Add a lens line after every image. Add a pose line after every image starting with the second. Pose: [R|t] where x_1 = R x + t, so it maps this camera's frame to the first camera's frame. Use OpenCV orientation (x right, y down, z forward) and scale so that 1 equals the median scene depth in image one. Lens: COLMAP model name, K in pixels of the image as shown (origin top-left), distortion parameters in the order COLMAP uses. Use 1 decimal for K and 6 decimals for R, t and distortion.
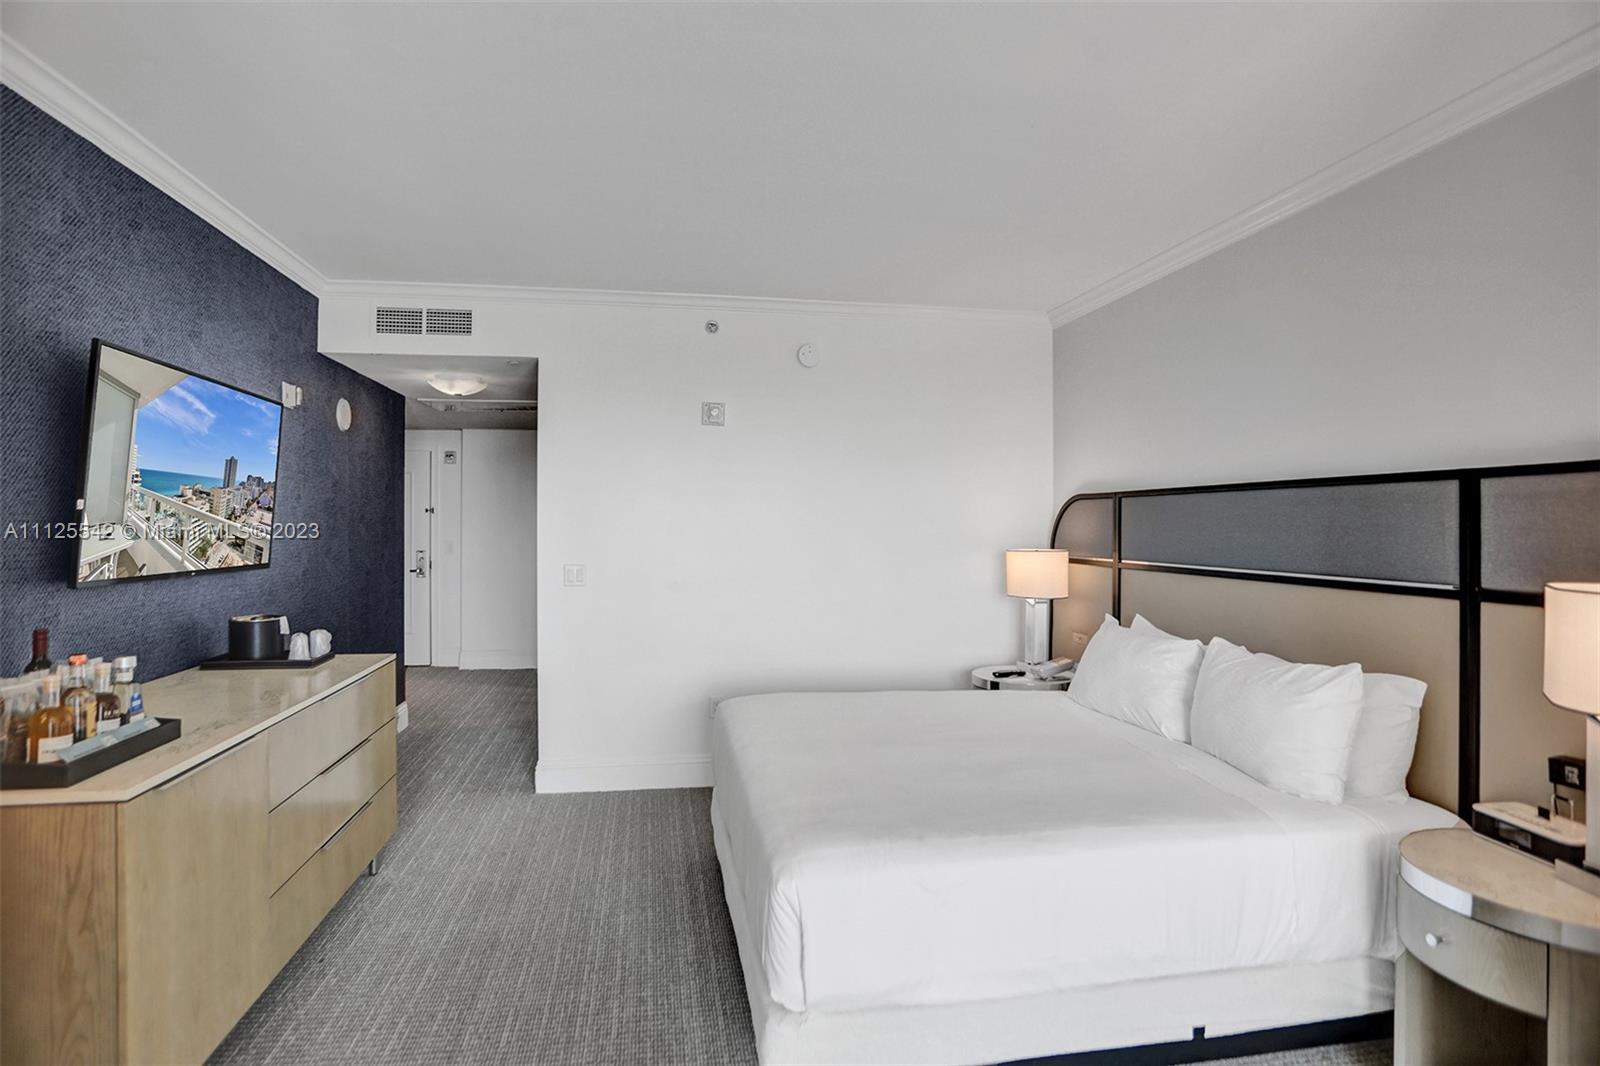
lens RADIAL K [[819.2, 0, 771.2], [0, 819.2, 527.6], [0, 0, 1]] dist [-0.074217, 0.035066]
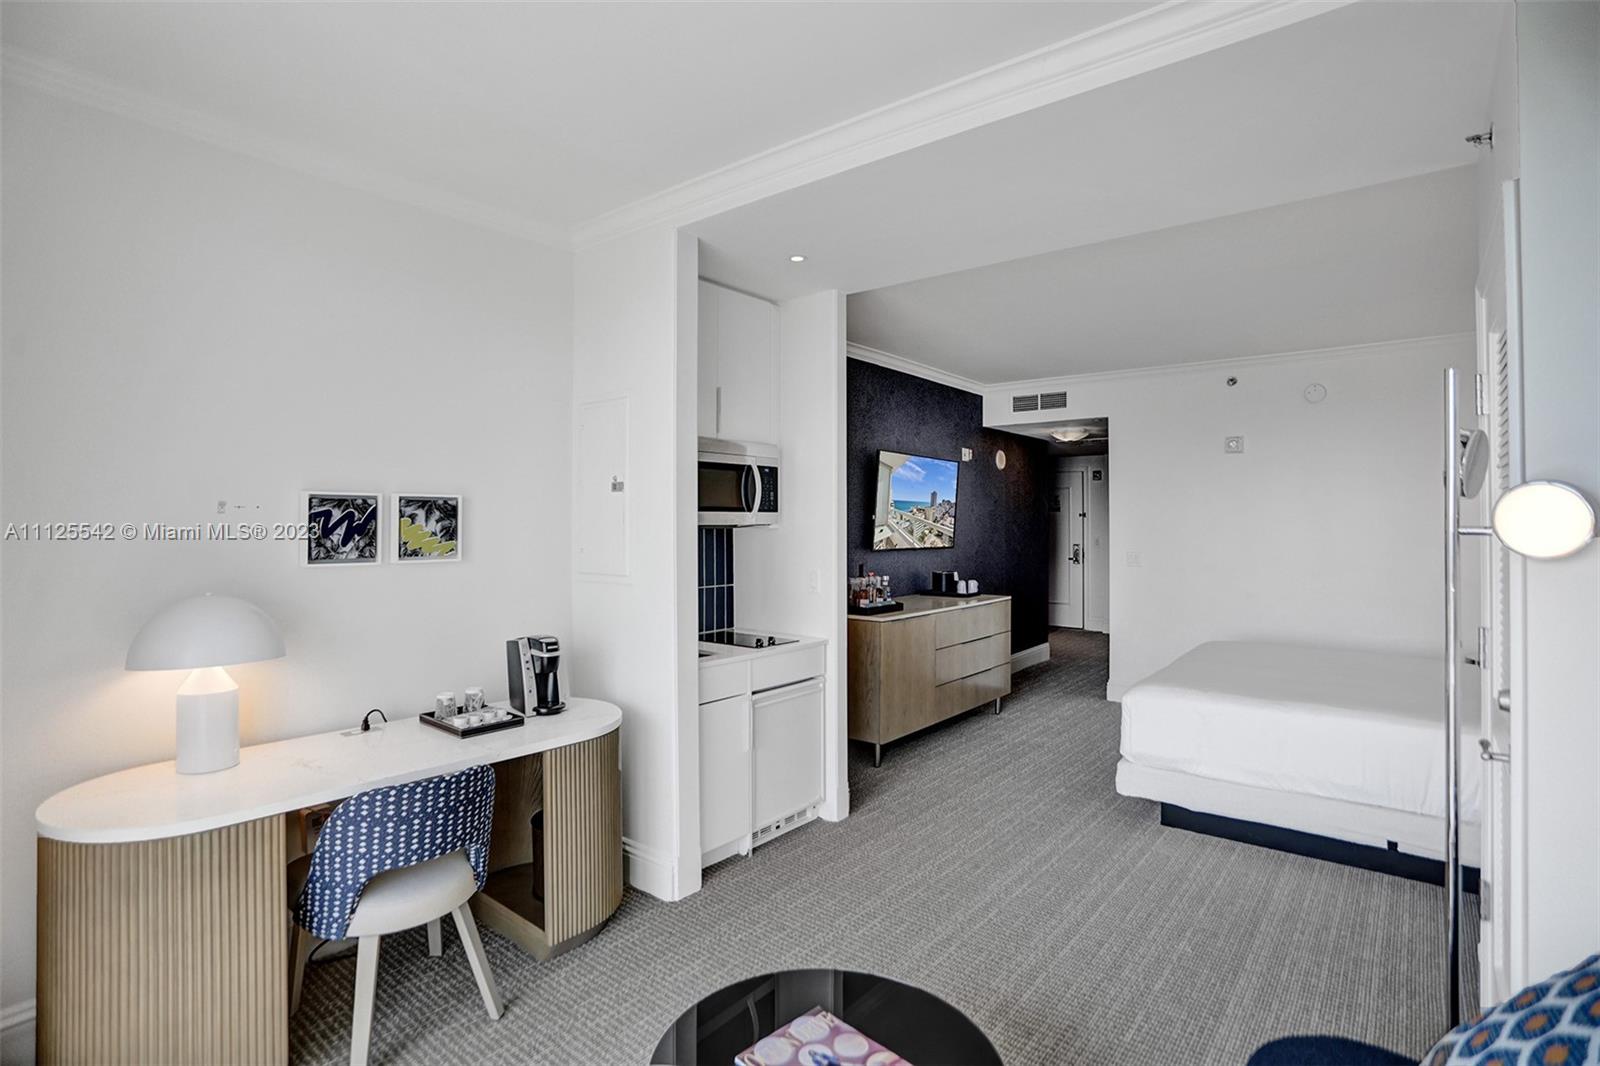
lens RADIAL K [[819.2, 0, 771.2], [0, 819.2, 527.6], [0, 0, 1]] dist [-0.074217, 0.035066]
pose [[0.655158, 0.000942, -0.755491, 0.605487], [-0.002155, 0.999997, -0.000622, 0.004646], [0.755489, 0.002036, 0.655158, -0.654382]]
